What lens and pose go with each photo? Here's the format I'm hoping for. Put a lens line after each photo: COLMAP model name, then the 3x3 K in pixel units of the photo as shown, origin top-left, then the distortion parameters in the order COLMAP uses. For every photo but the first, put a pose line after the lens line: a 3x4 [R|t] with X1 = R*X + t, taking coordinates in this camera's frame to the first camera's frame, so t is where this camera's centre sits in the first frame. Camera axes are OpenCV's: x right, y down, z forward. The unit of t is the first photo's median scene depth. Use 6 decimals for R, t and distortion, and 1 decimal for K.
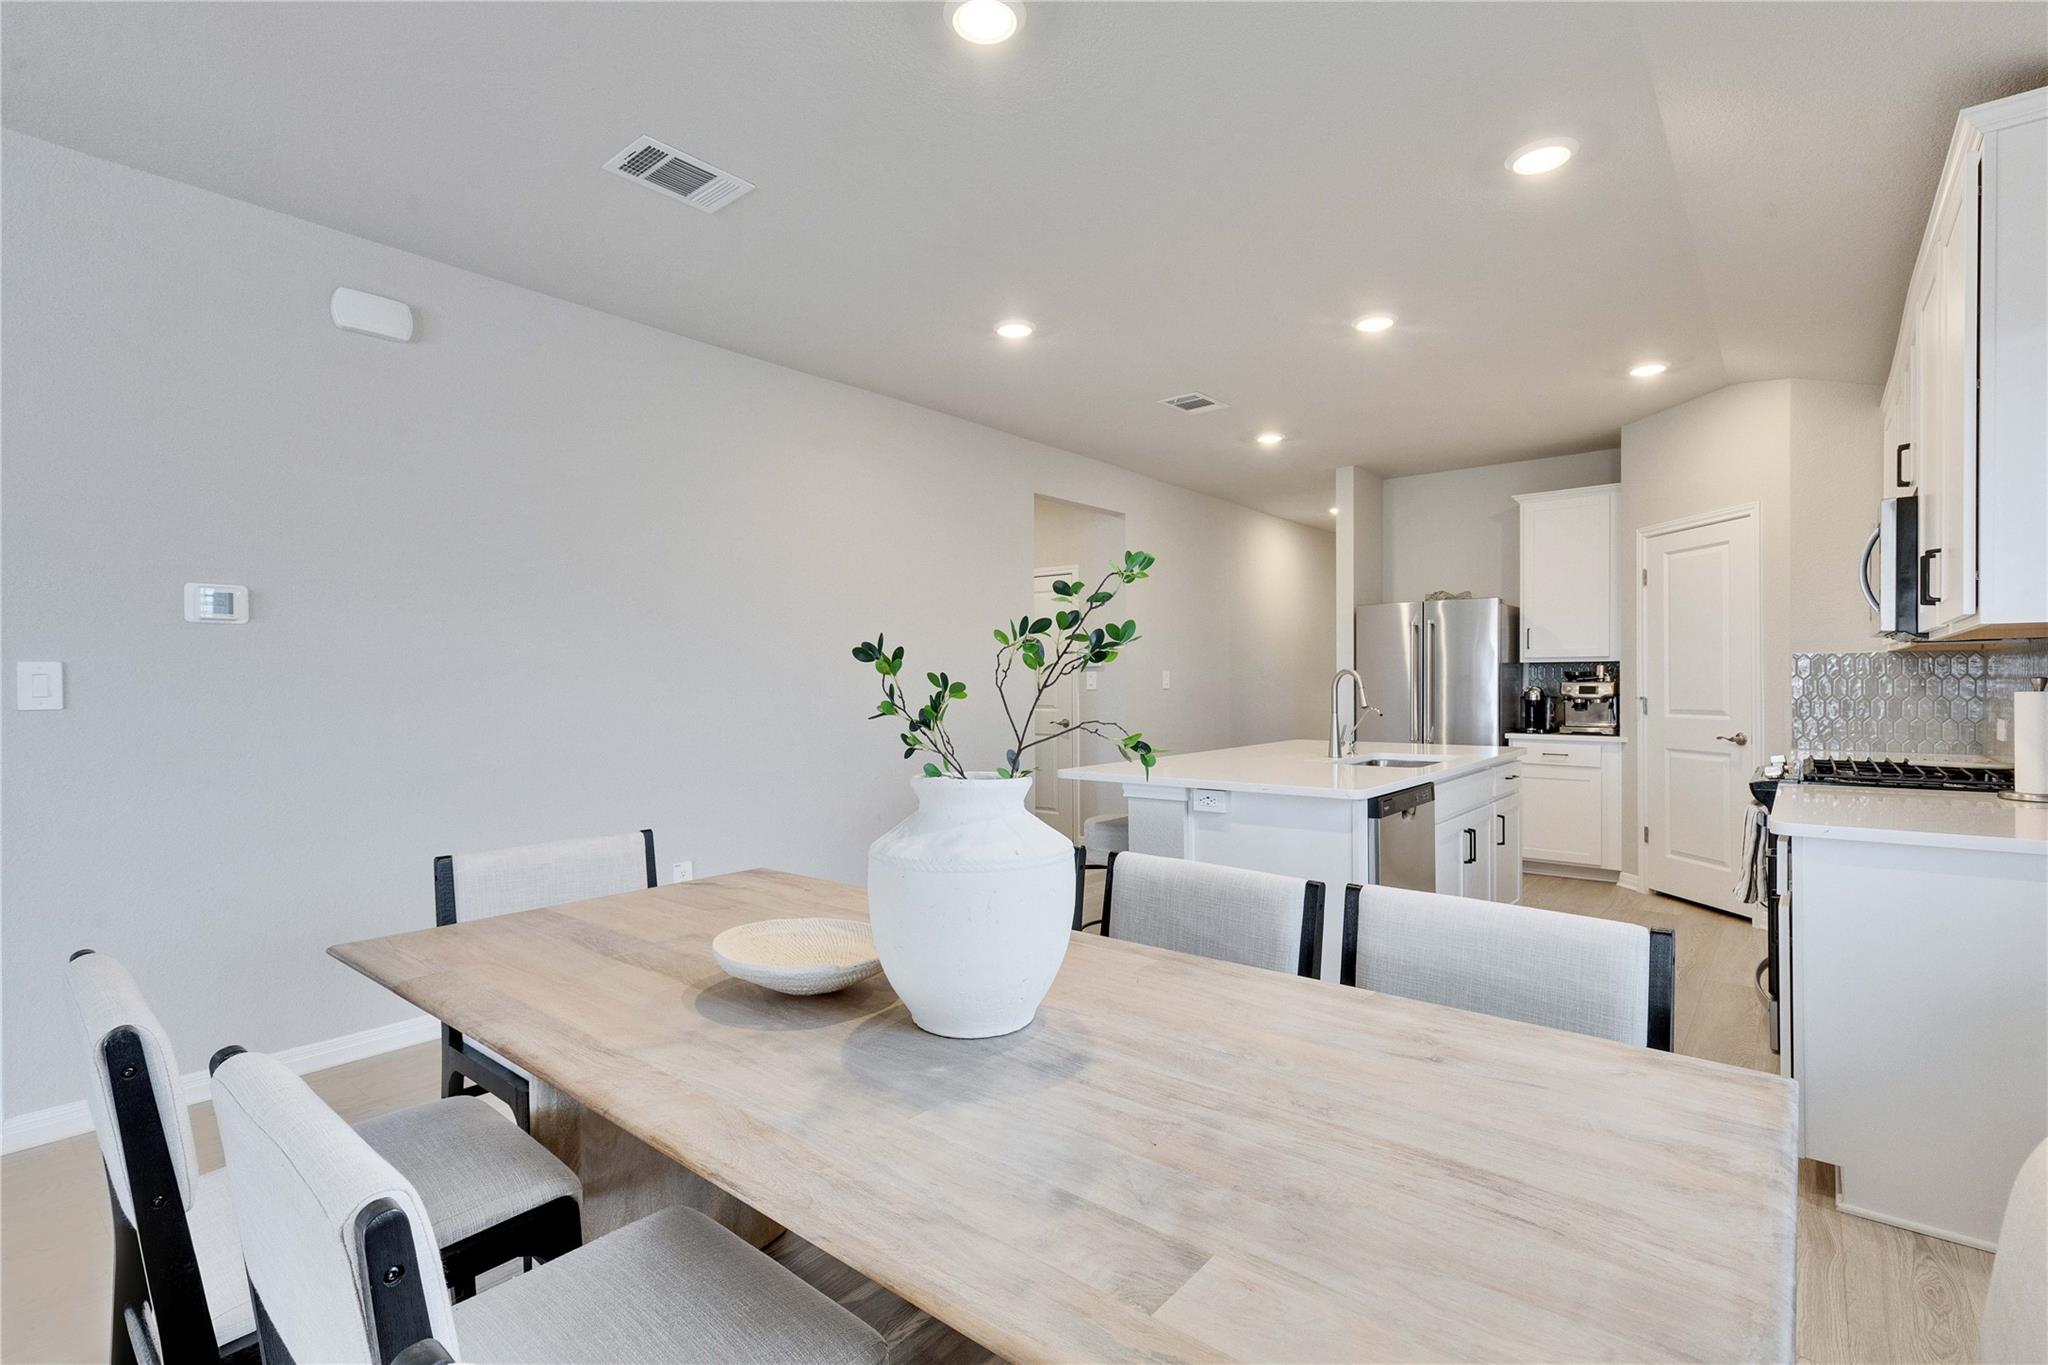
lens RADIAL K [[926.3, 0, 1019.2], [0, 926.3, 684.0], [0, 0, 1]] dist [0.002159, -0.000404]
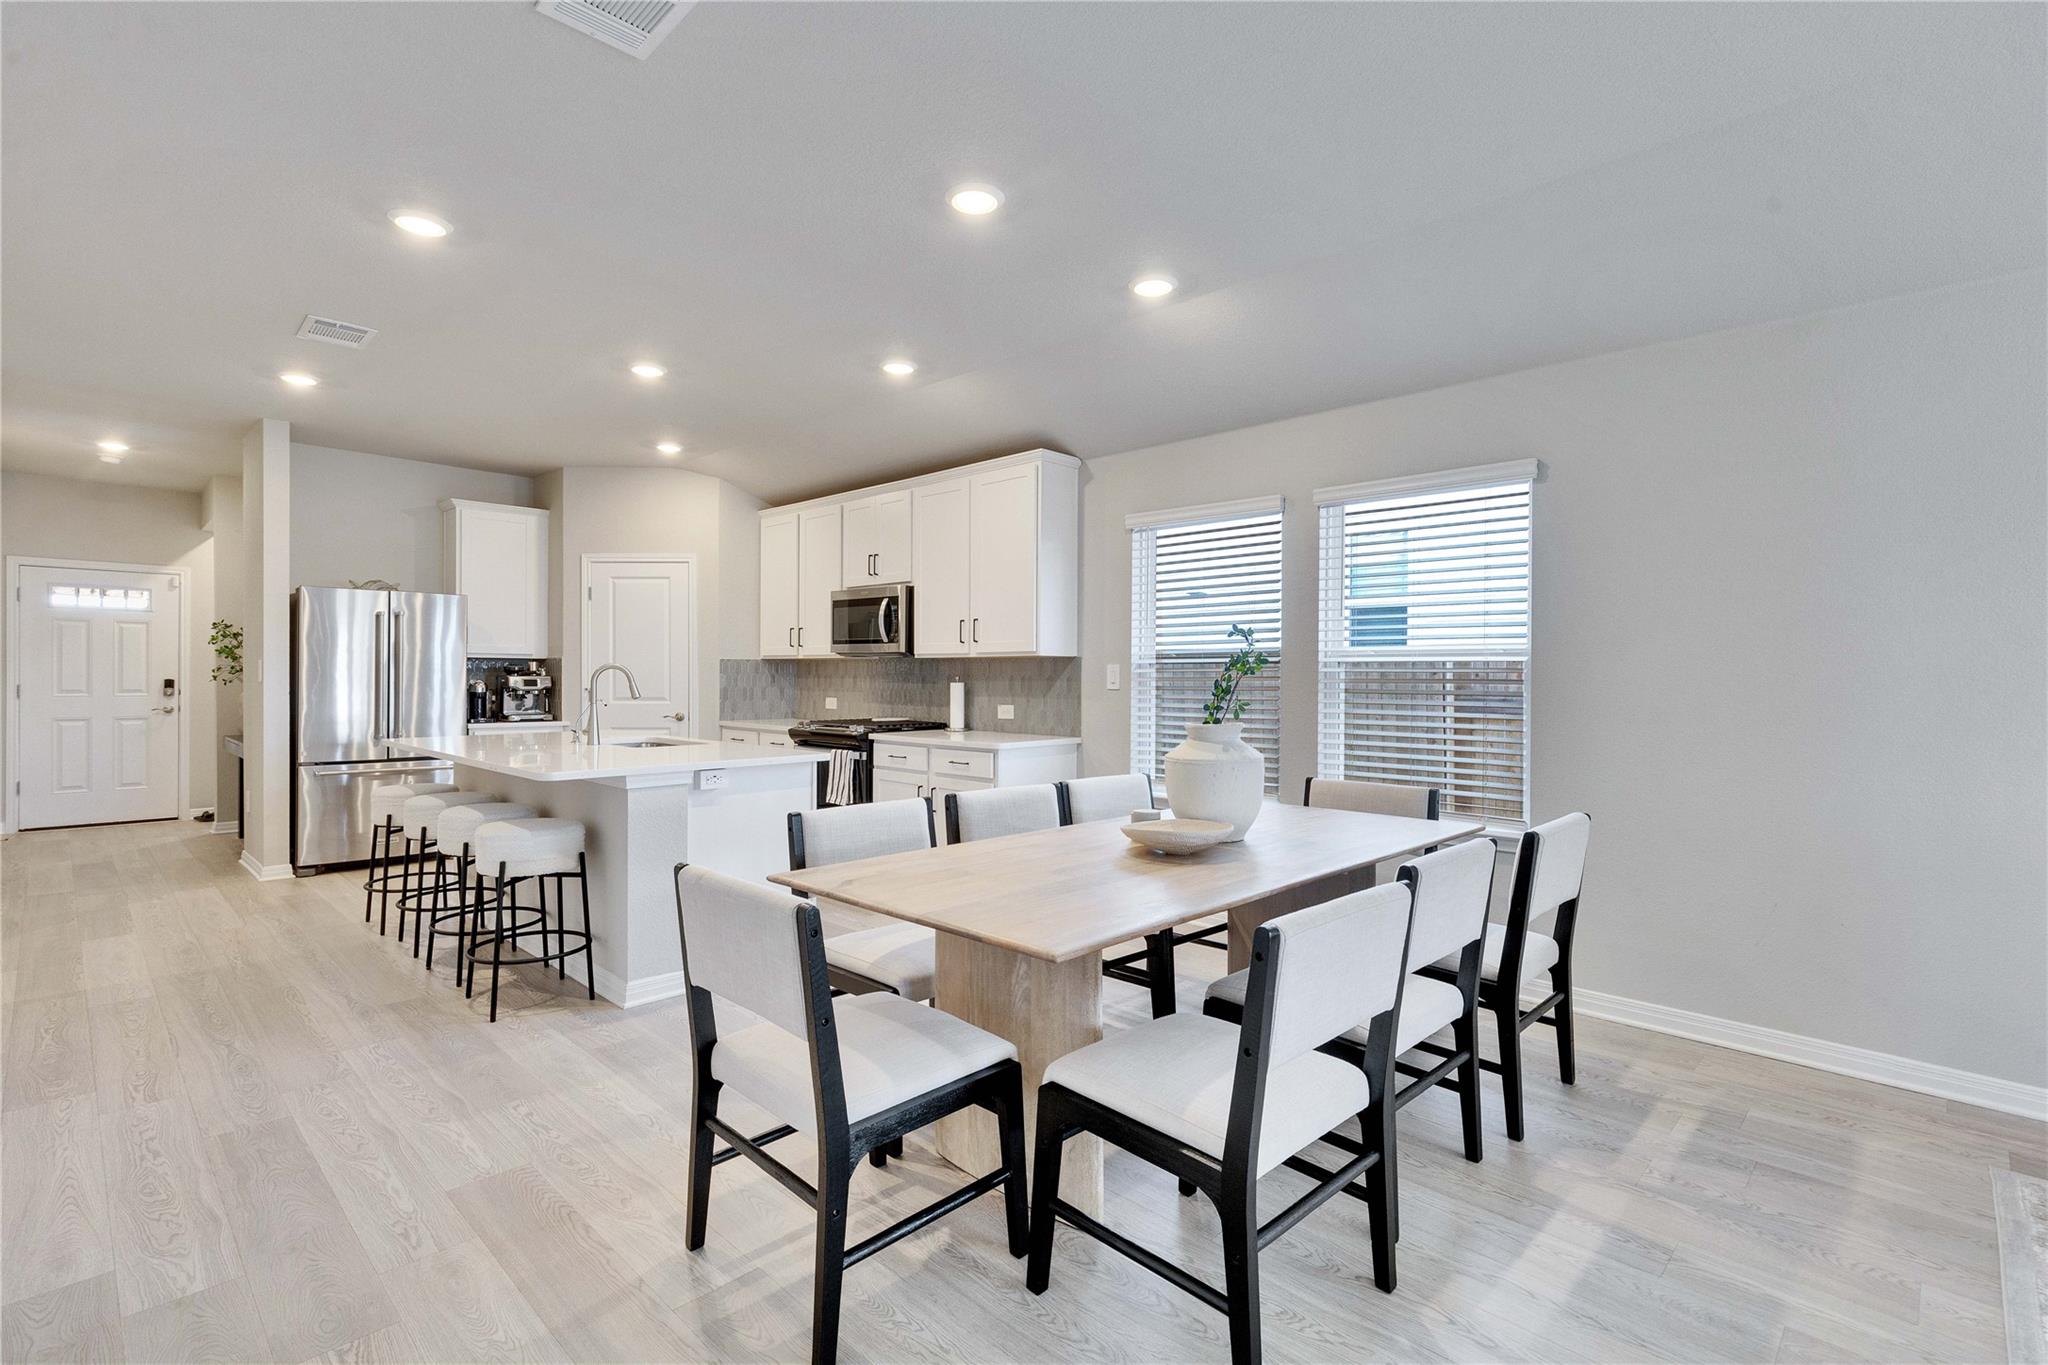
lens RADIAL K [[952.2, 0, 1021.5], [0, 952.2, 674.7], [0, 0, 1]] dist [0.003016, 0.000236]
pose [[0.075906, 0.005955, 0.997097, -0.532256], [-0.005412, 0.999970, -0.005560, -0.000206], [-0.997100, -0.004975, 0.075936, 0.294959]]
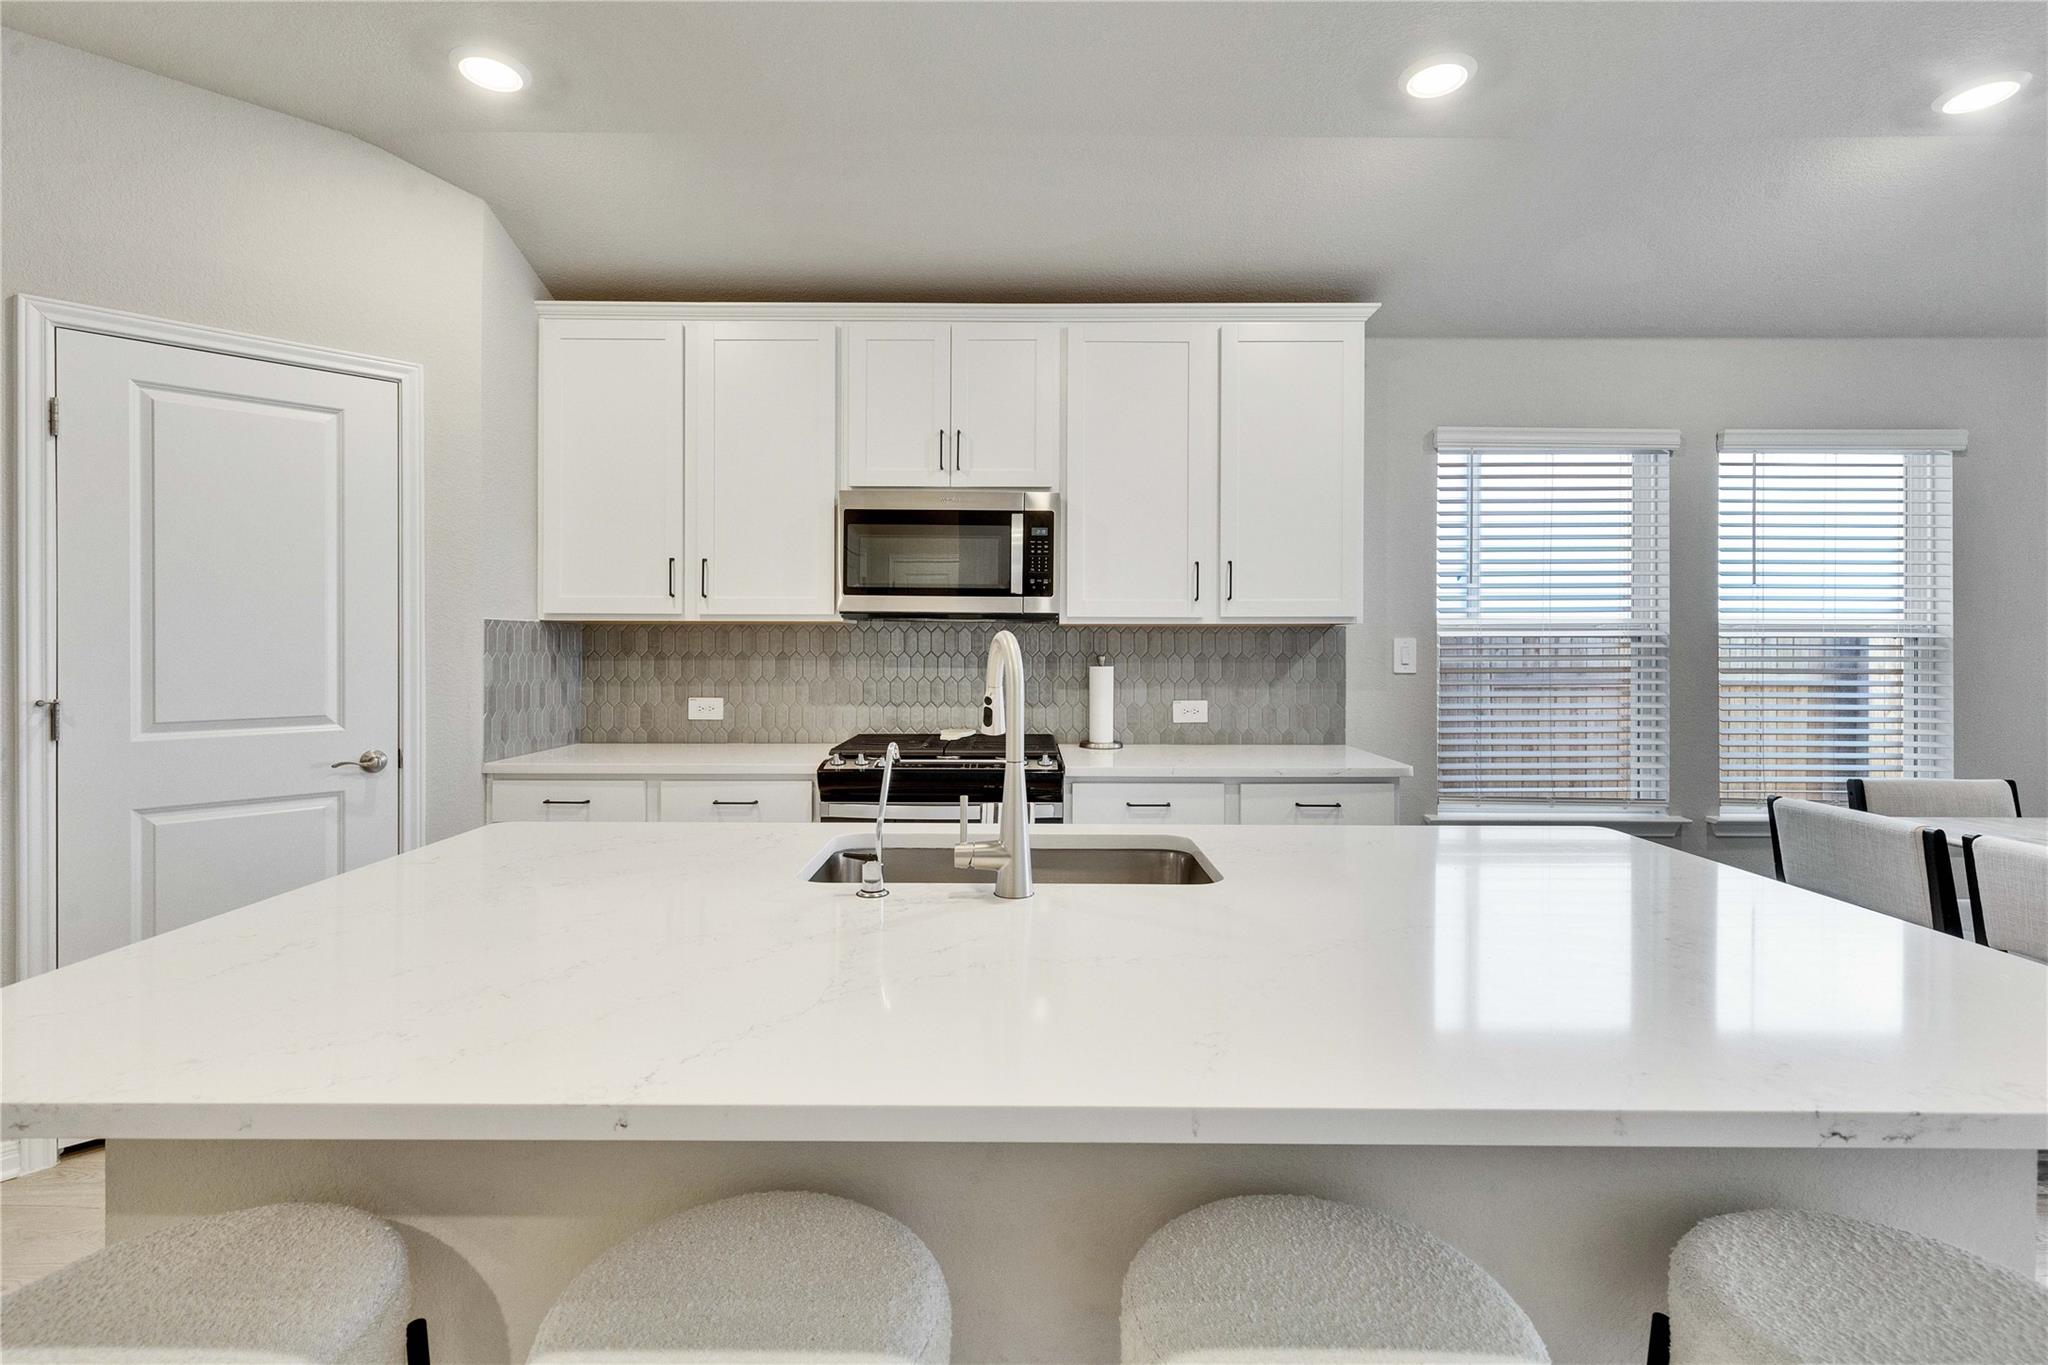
lens RADIAL K [[952.0, 0, 1024.7], [0, 952.0, 646.1], [0, 0, 1]] dist [0.008370, -0.000631]
pose [[-0.643312, 0.002969, 0.765599, 0.050331], [0.001201, 0.999995, -0.002869, -0.008274], [-0.765604, -0.000926, -0.643312, 0.876858]]
